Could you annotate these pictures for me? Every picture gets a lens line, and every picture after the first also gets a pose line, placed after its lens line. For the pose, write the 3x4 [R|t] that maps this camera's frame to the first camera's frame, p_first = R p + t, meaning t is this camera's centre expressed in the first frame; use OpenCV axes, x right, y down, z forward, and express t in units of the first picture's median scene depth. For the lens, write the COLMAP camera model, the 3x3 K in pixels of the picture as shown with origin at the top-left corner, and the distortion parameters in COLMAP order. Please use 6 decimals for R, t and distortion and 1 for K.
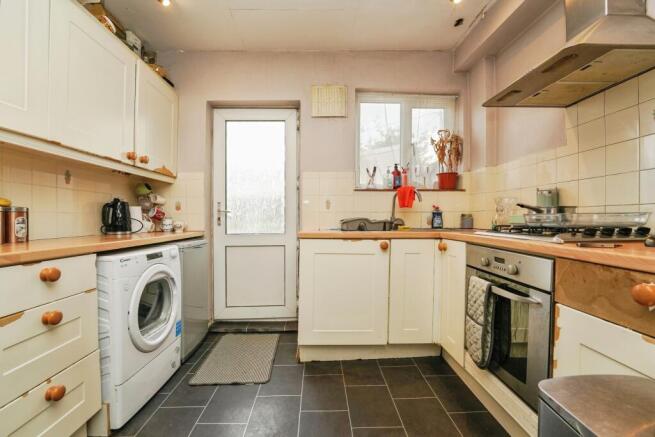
lens RADIAL K [[288.3, 0, 326.4], [0, 288.3, 235.5], [0, 0, 1]] dist [-0.026808, 0.003460]
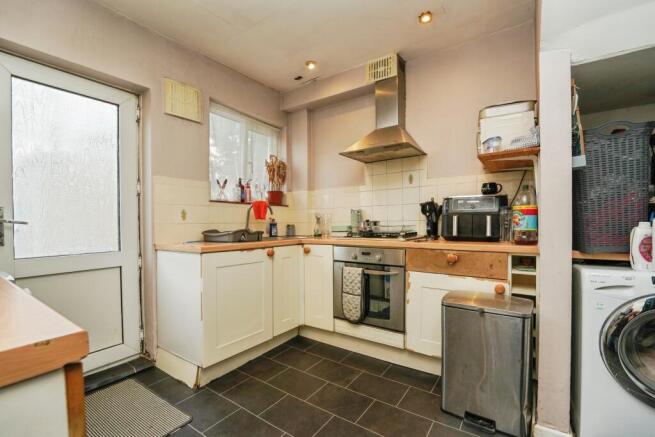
lens RADIAL K [[288.3, 0, 326.5], [0, 288.3, 249.0], [0, 0, 1]] dist [-0.026808, 0.003460]
pose [[0.586066, -0.071590, 0.807095, -0.509100], [0.056607, 0.997273, 0.047354, -0.019716], [-0.808284, 0.017935, 0.588520, 0.117406]]
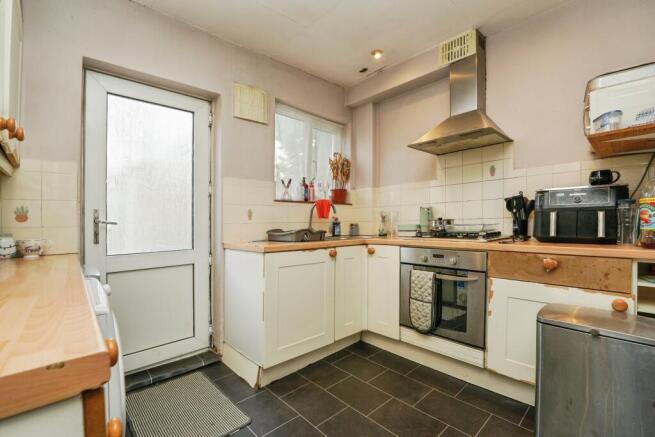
lens RADIAL K [[288.3, 0, 326.0], [0, 288.3, 243.8], [0, 0, 1]] dist [-0.026808, 0.003460]
pose [[0.750413, -0.053454, 0.658805, -0.465134], [0.052630, 0.998392, 0.021059, -0.022694], [-0.658871, 0.018870, 0.752019, 0.155958]]
